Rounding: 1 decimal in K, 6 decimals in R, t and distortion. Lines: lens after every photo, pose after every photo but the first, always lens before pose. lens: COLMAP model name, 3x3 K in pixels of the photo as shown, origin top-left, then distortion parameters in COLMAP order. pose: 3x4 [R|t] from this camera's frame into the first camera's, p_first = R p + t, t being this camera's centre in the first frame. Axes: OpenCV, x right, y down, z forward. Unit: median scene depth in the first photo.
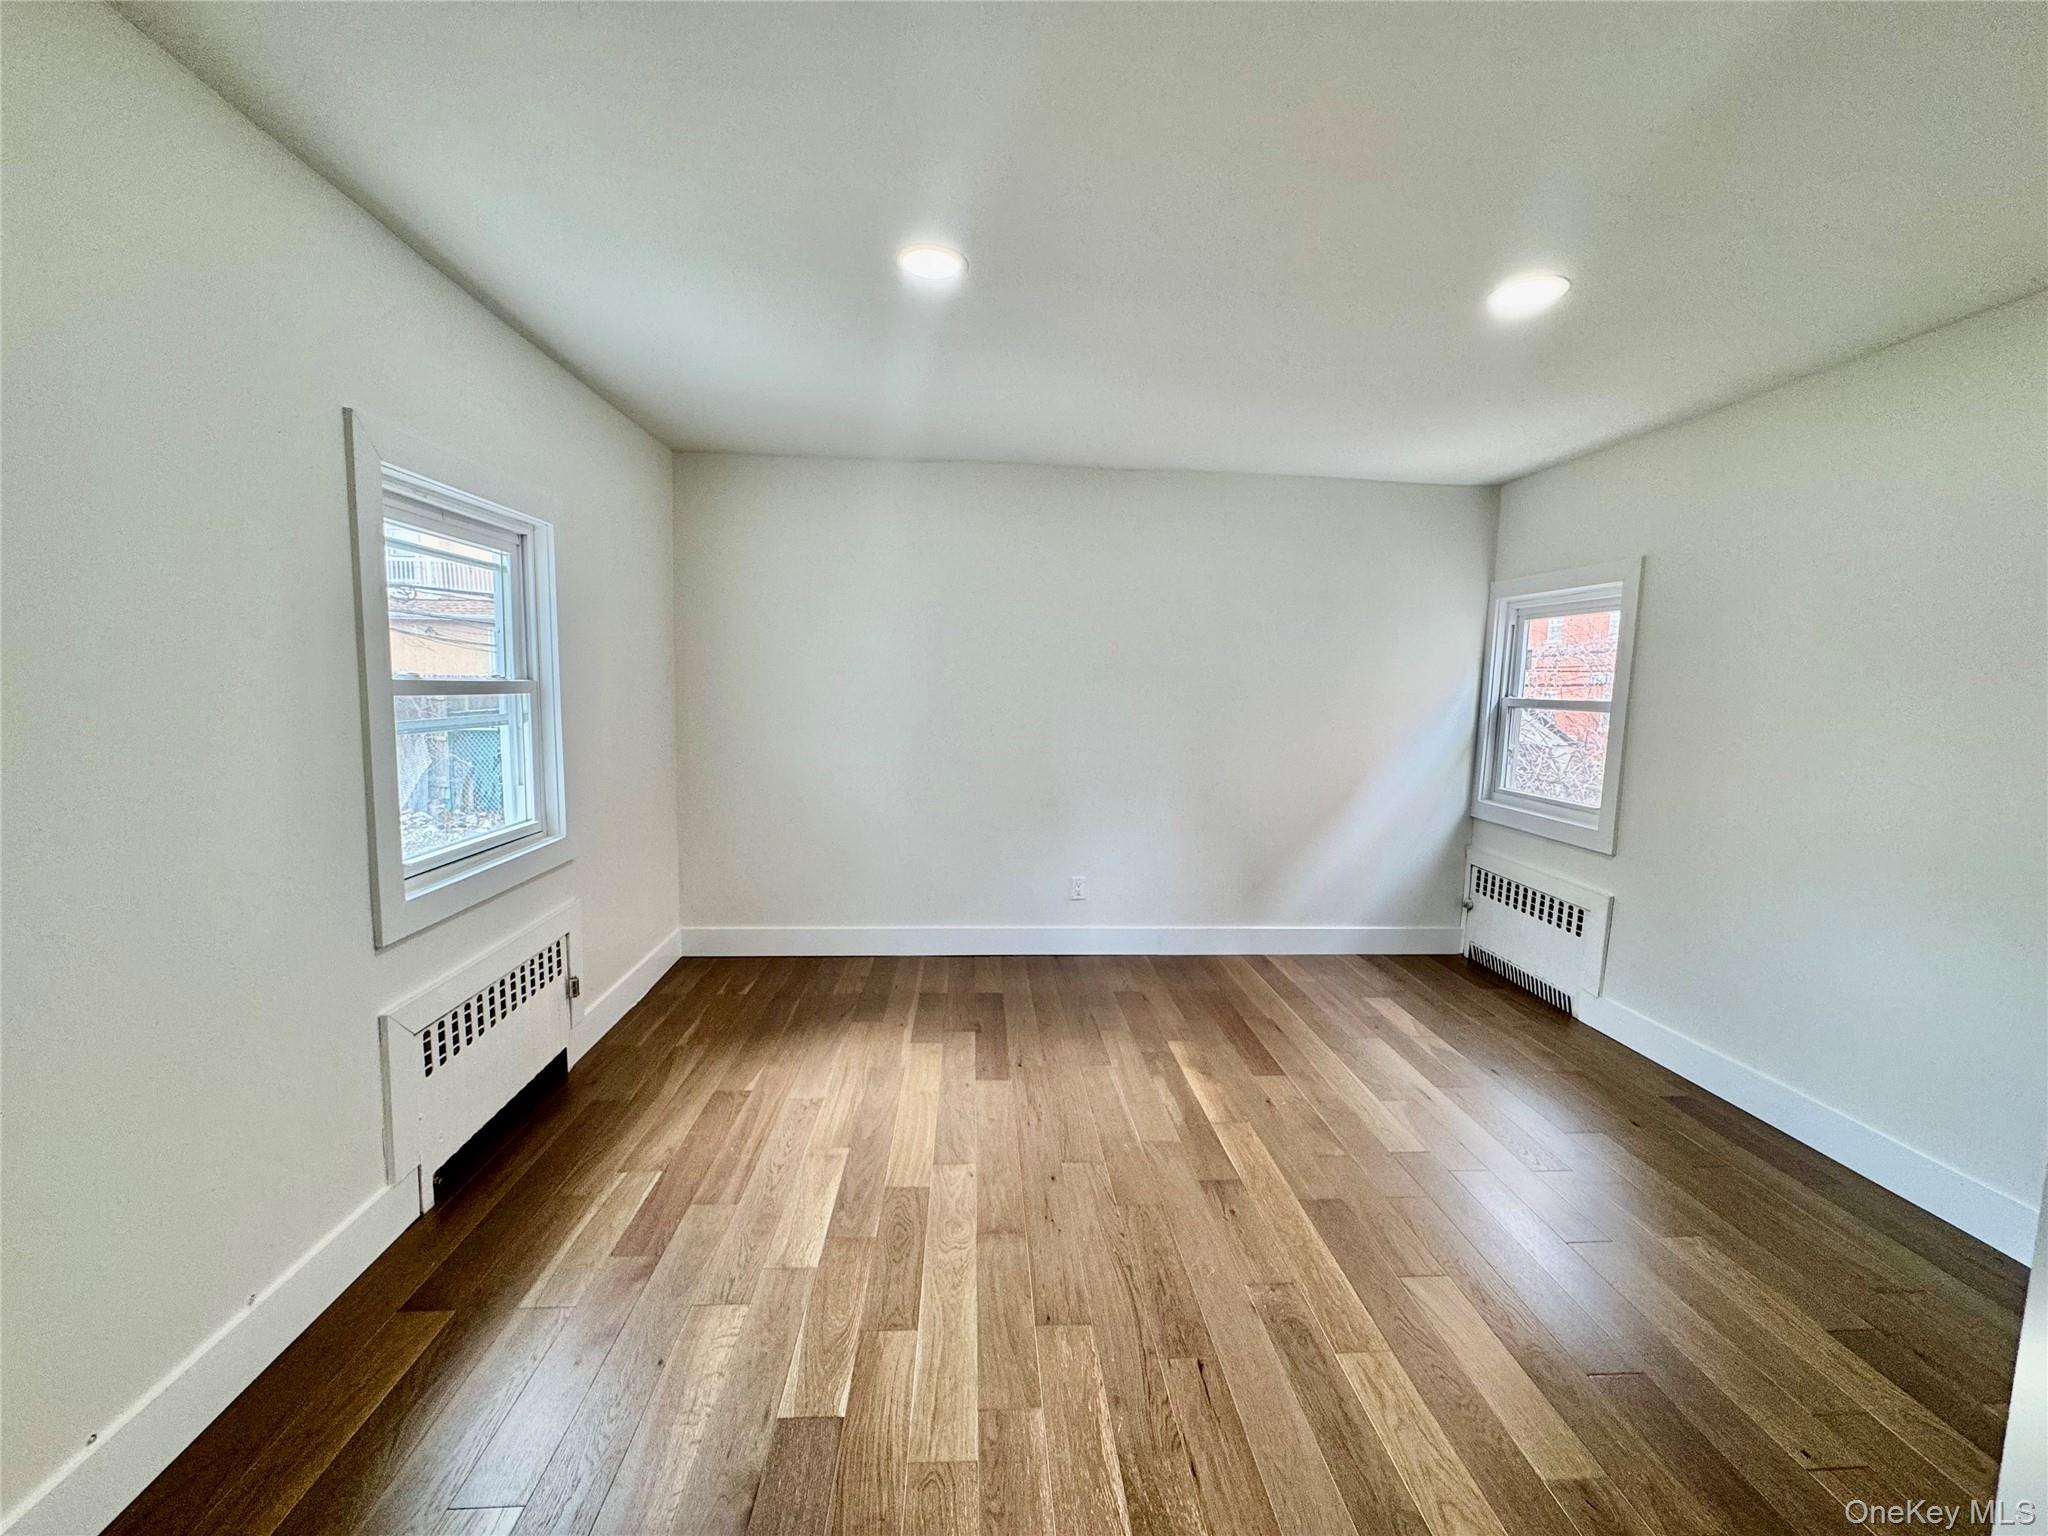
lens RADIAL K [[823.1, 0, 1025.7], [0, 823.1, 777.6], [0, 0, 1]] dist [0.000263, 0.000794]
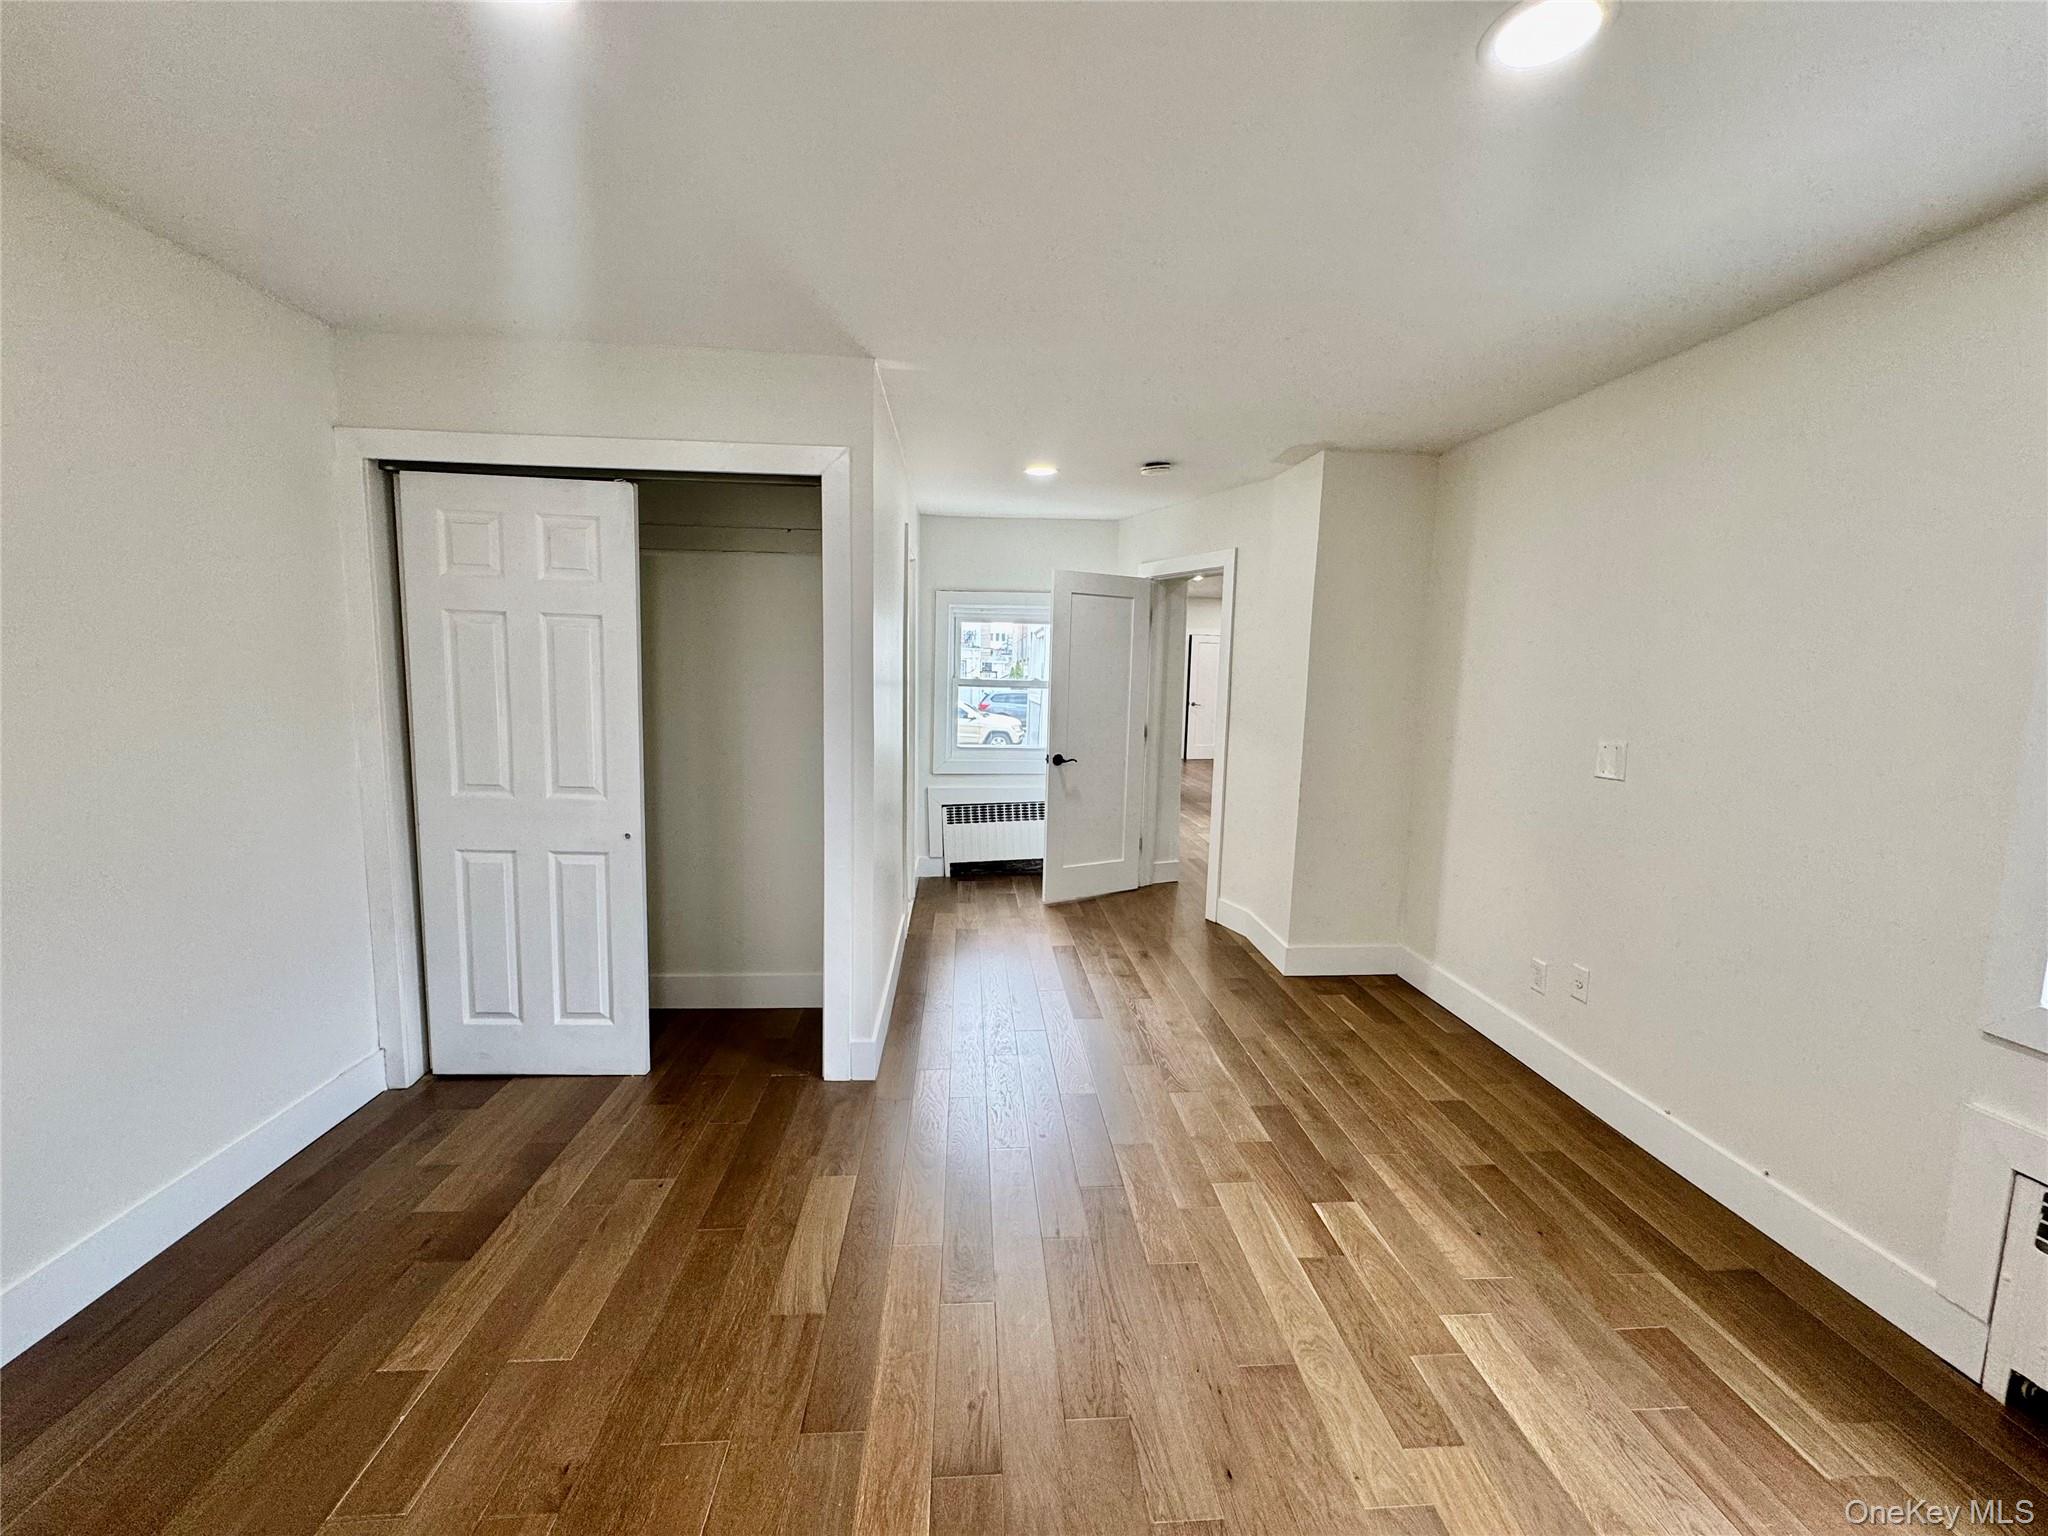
lens RADIAL K [[823.1, 0, 1025.4], [0, 823.1, 766.3], [0, 0, 1]] dist [0.000263, 0.000794]
pose [[-0.998954, -0.045442, -0.005111, 0.147860], [-0.045442, 0.973980, 0.222034, -0.124216], [-0.005111, 0.222034, -0.975026, 1.013241]]
